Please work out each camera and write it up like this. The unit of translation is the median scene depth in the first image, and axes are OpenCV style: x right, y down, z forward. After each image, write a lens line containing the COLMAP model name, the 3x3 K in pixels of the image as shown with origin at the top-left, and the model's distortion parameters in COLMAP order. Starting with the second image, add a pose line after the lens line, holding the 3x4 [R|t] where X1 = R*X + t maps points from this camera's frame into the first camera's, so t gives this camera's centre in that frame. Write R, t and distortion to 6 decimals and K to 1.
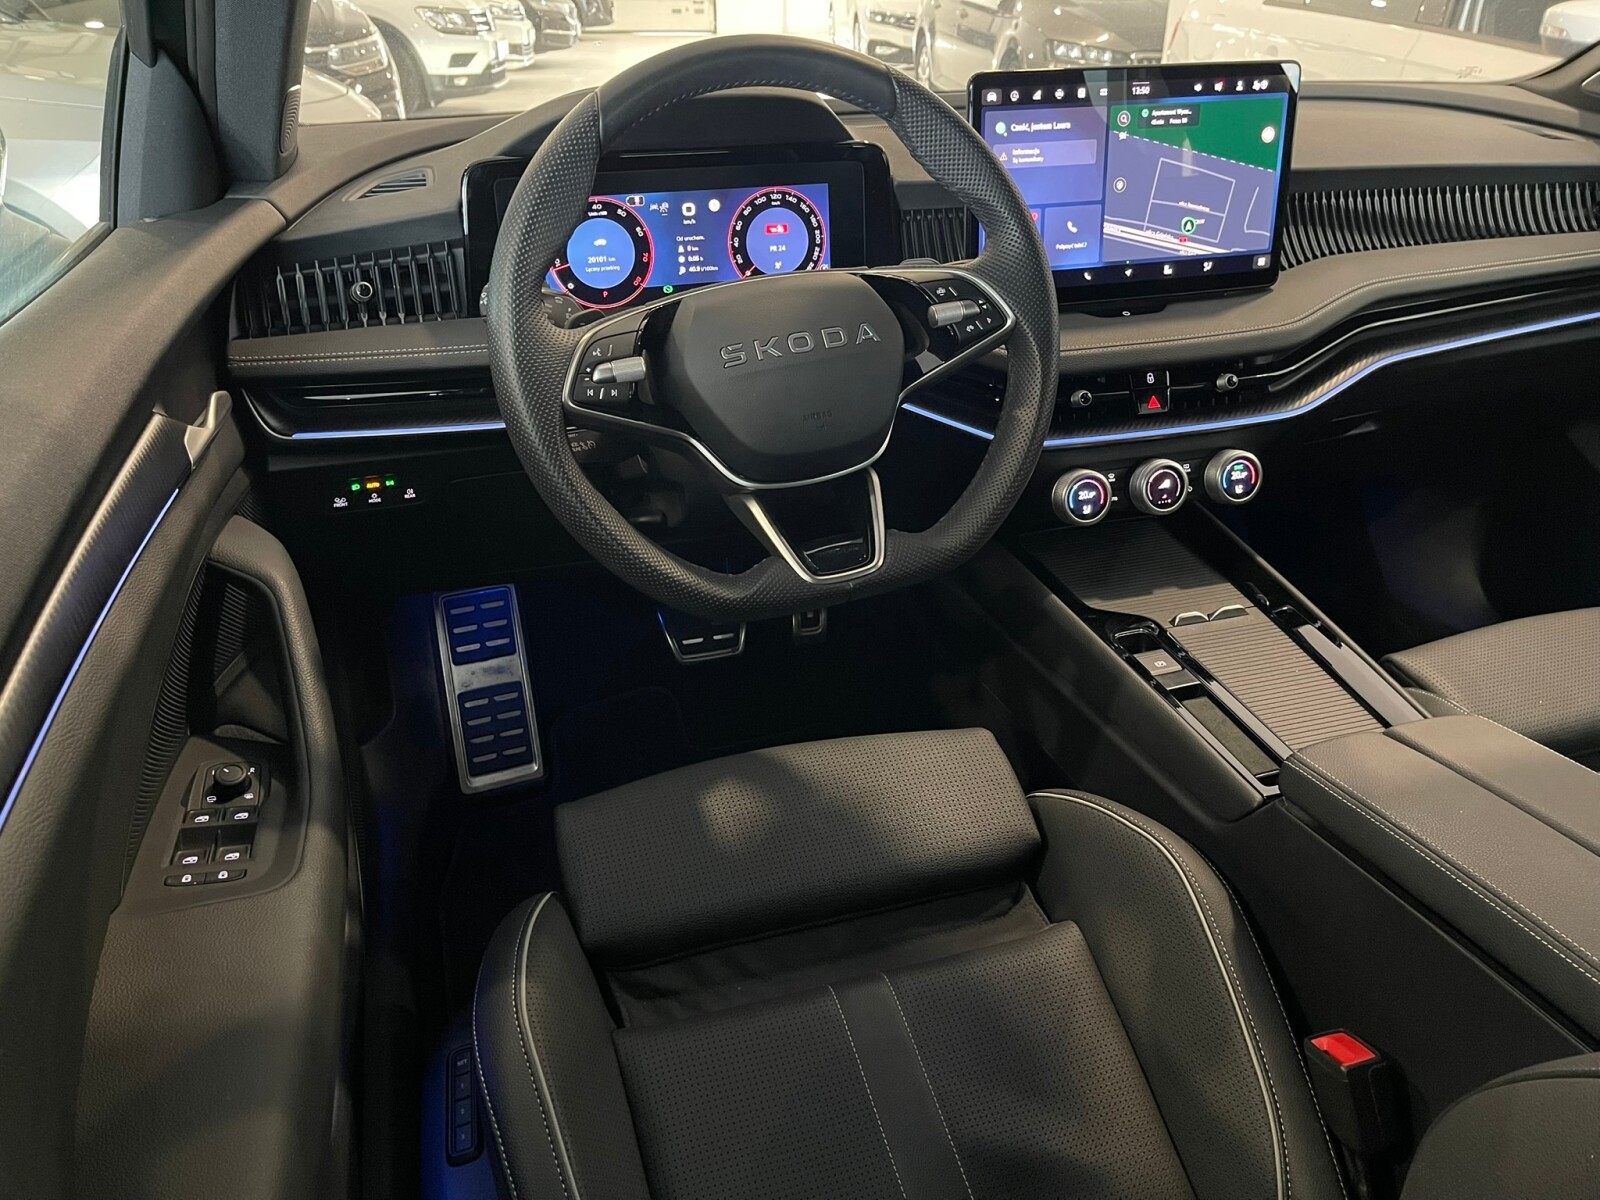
lens RADIAL K [[1206.6, 0, 806.8], [0, 1206.6, 602.8], [0, 0, 1]] dist [0.079961, -0.100207]
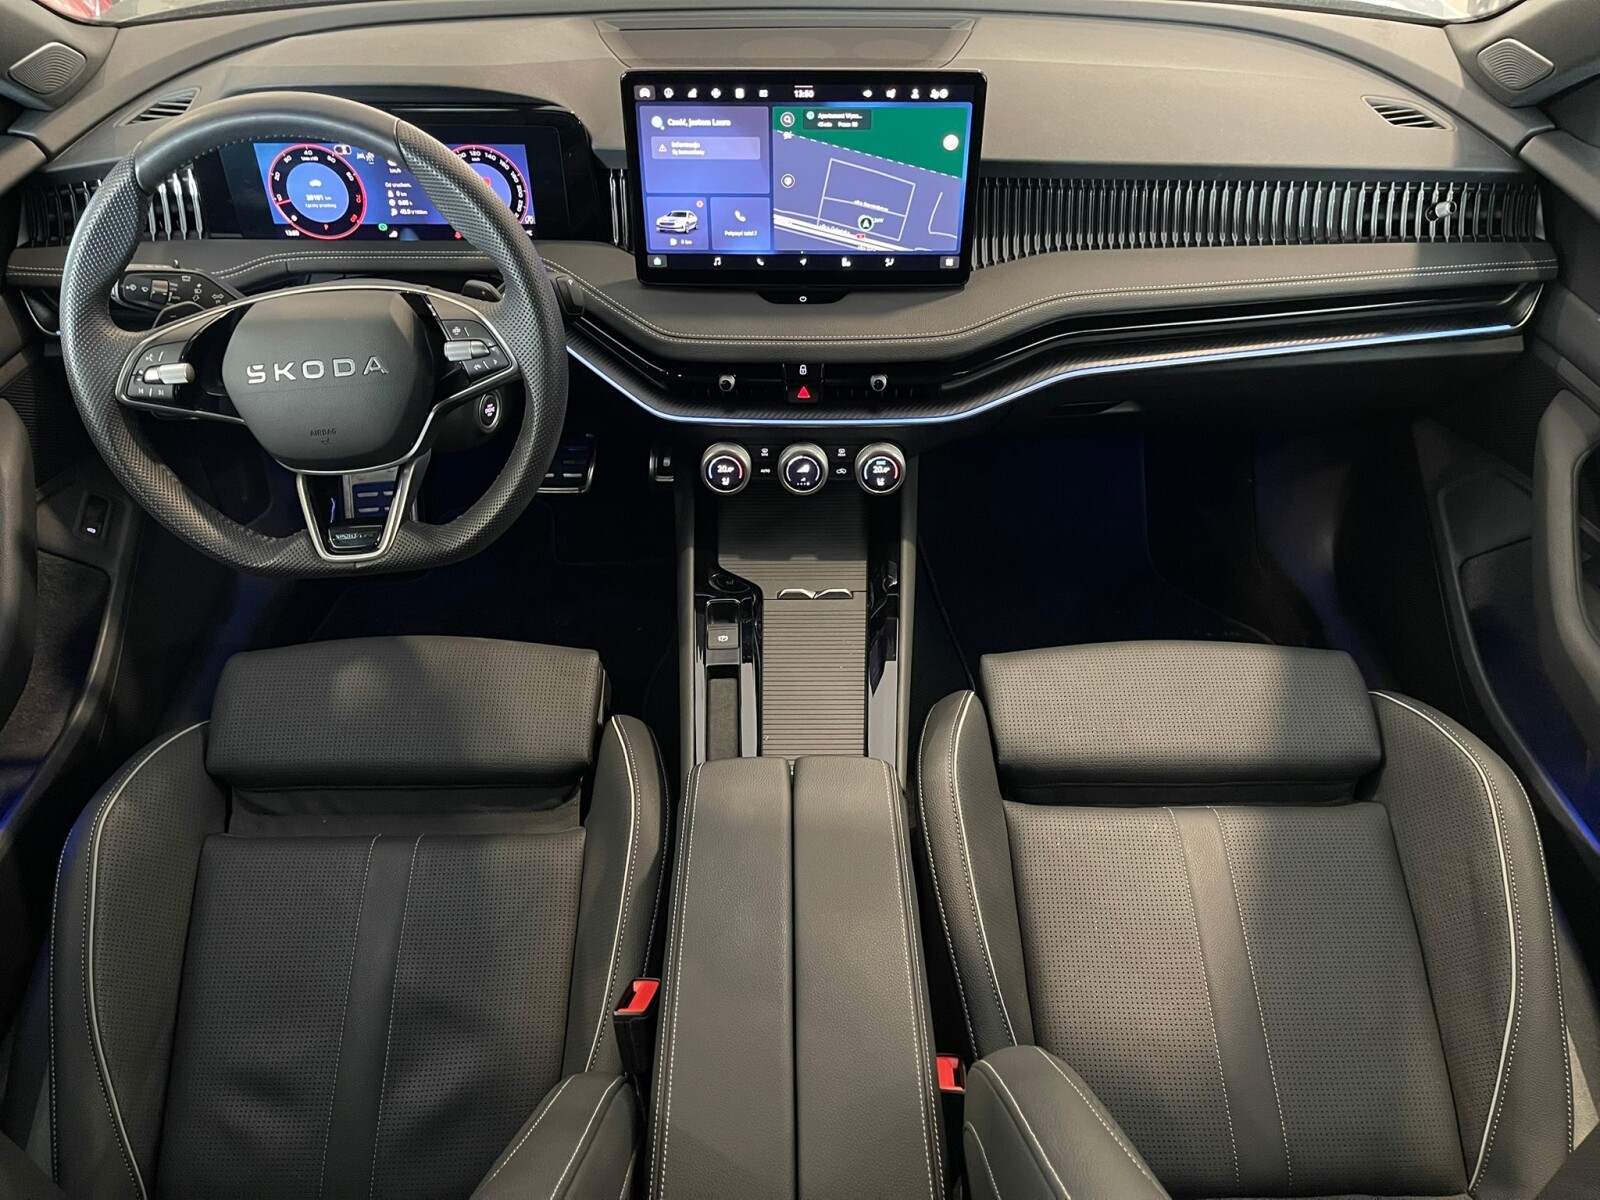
lens RADIAL K [[1202.5, 0, 805.7], [0, 1202.5, 591.8], [0, 0, 1]] dist [0.038046, -0.004859]
pose [[0.957254, 0.202320, -0.206715, 0.555663], [-0.140356, 0.949791, 0.279639, -0.301942], [0.252913, -0.238672, 0.937588, -0.038150]]
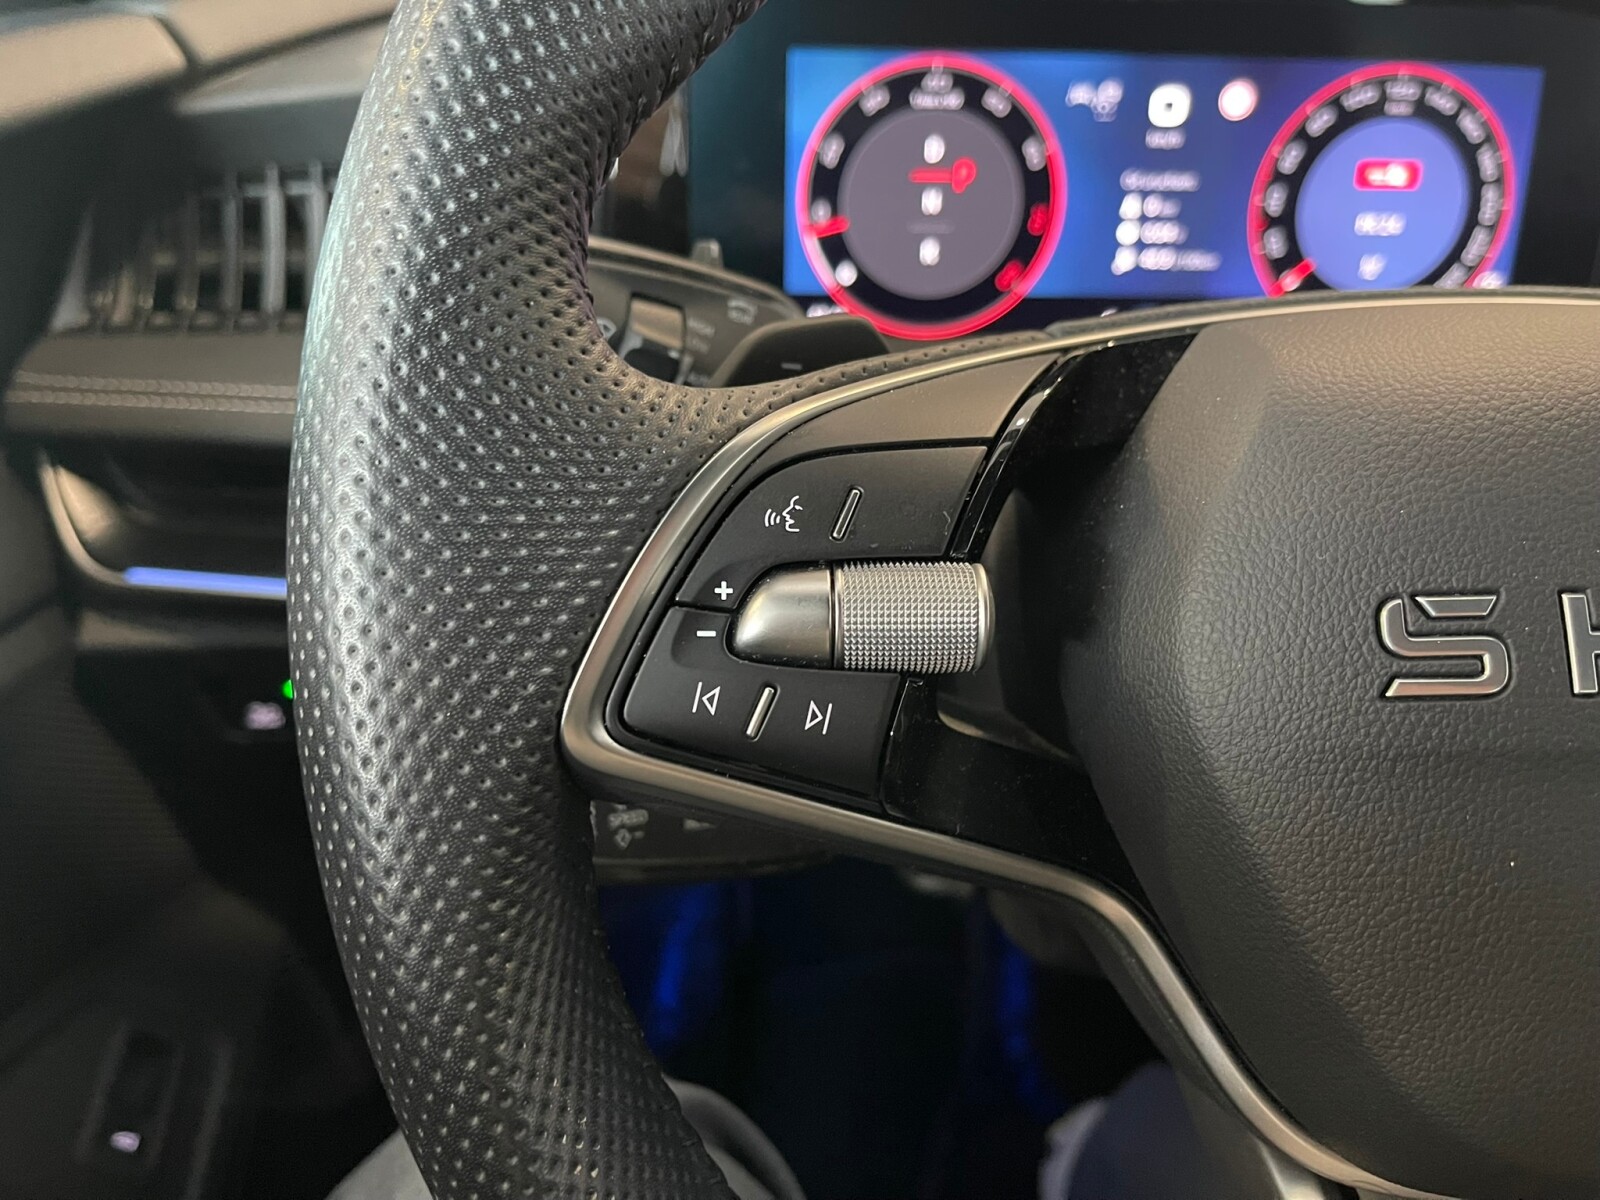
lens RADIAL K [[1244.4, 0, 802.5], [0, 1244.4, 634.7], [0, 0, 1]] dist [-0.004178, -0.002694]
pose [[0.955015, 0.150557, -0.255497, -0.079336], [-0.154416, 0.987993, 0.005006, -0.134834], [0.253183, 0.034673, 0.966797, 0.570606]]
